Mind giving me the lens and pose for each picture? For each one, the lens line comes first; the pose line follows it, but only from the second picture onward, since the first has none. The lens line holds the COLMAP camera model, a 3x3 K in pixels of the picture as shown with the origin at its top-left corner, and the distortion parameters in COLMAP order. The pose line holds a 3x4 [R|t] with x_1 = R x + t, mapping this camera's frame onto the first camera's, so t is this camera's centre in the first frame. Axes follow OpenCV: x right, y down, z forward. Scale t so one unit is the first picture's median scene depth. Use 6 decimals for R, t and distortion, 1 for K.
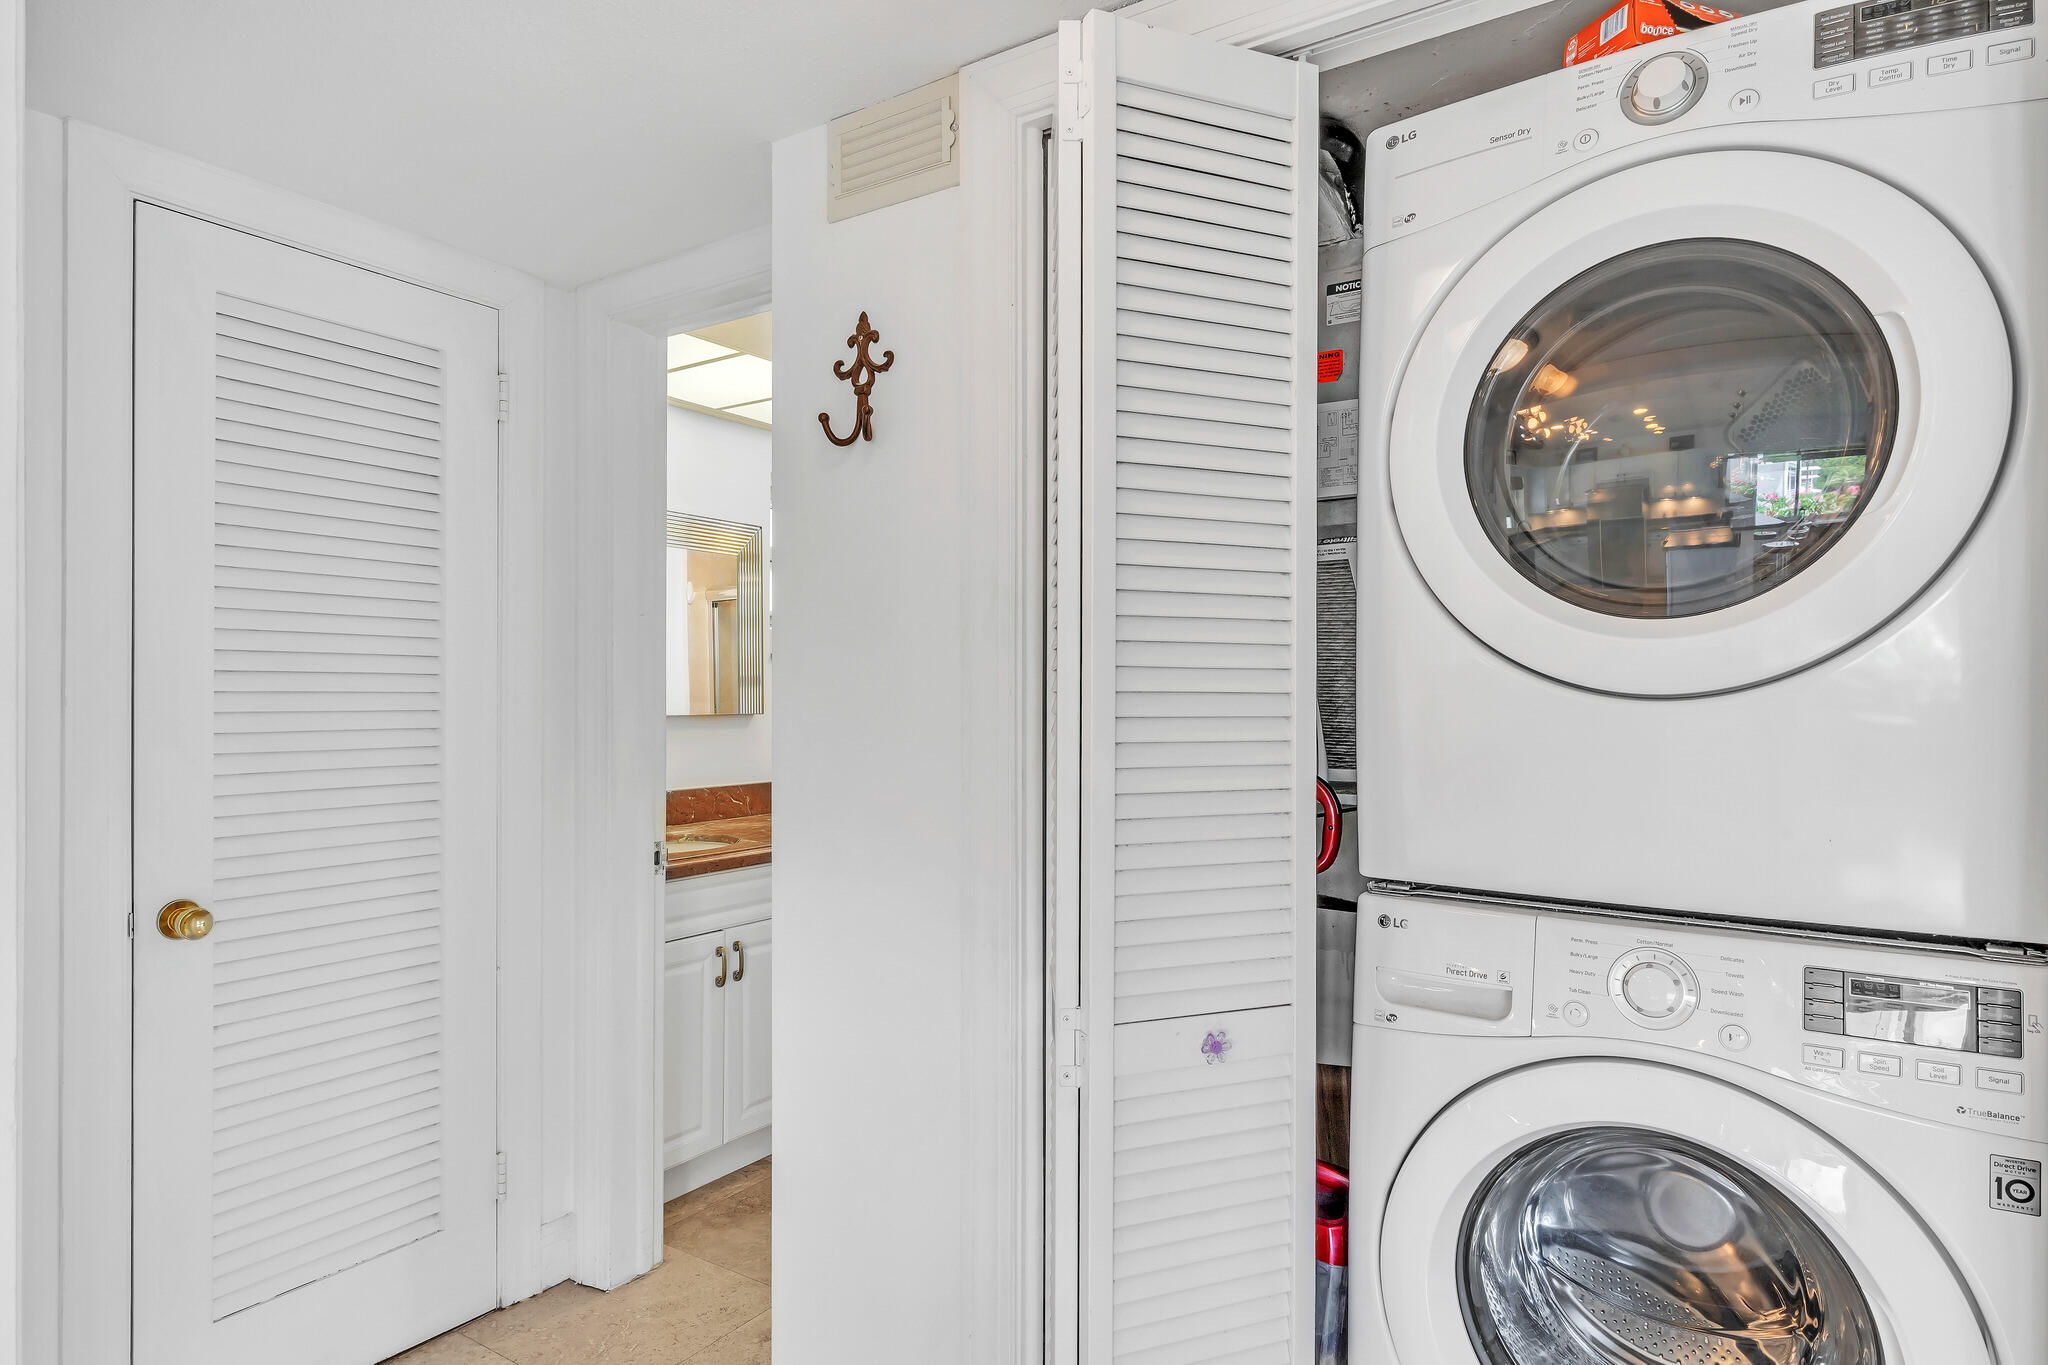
lens RADIAL K [[1117.4, 0, 1027.1], [0, 1117.4, 701.2], [0, 0, 1]] dist [-0.001546, -0.000870]
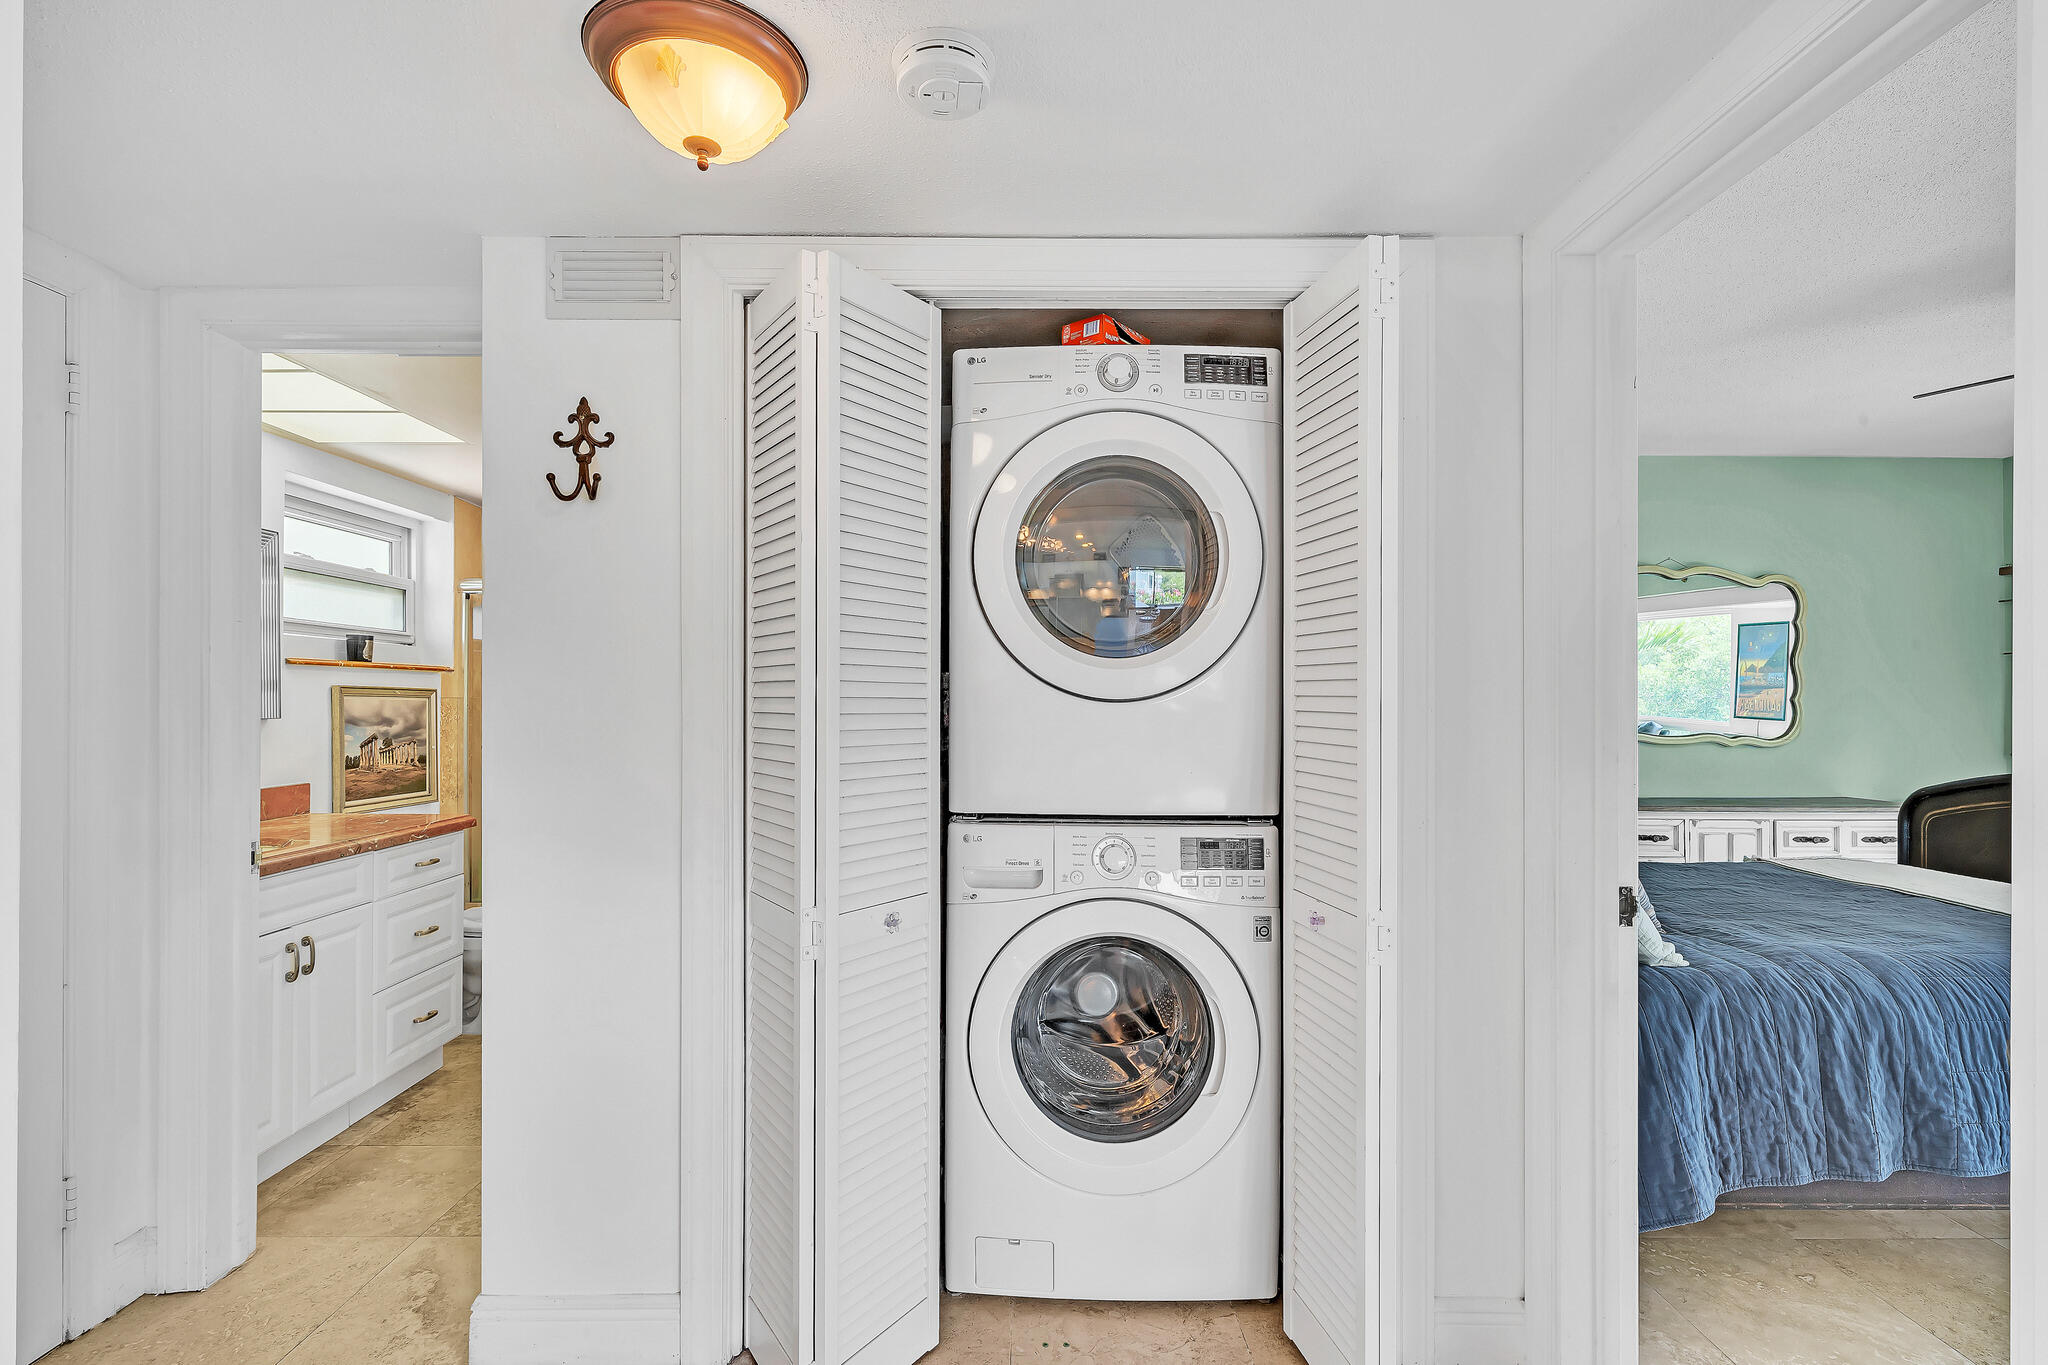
lens RADIAL K [[930.2, 0, 1022.2], [0, 930.2, 710.5], [0, 0, 1]] dist [-0.001591, -0.000159]
pose [[0.835782, -0.005577, 0.549033, -0.348215], [0.002805, 0.999979, 0.005887, 0.002400], [-0.549054, -0.003380, 0.835780, -0.173036]]
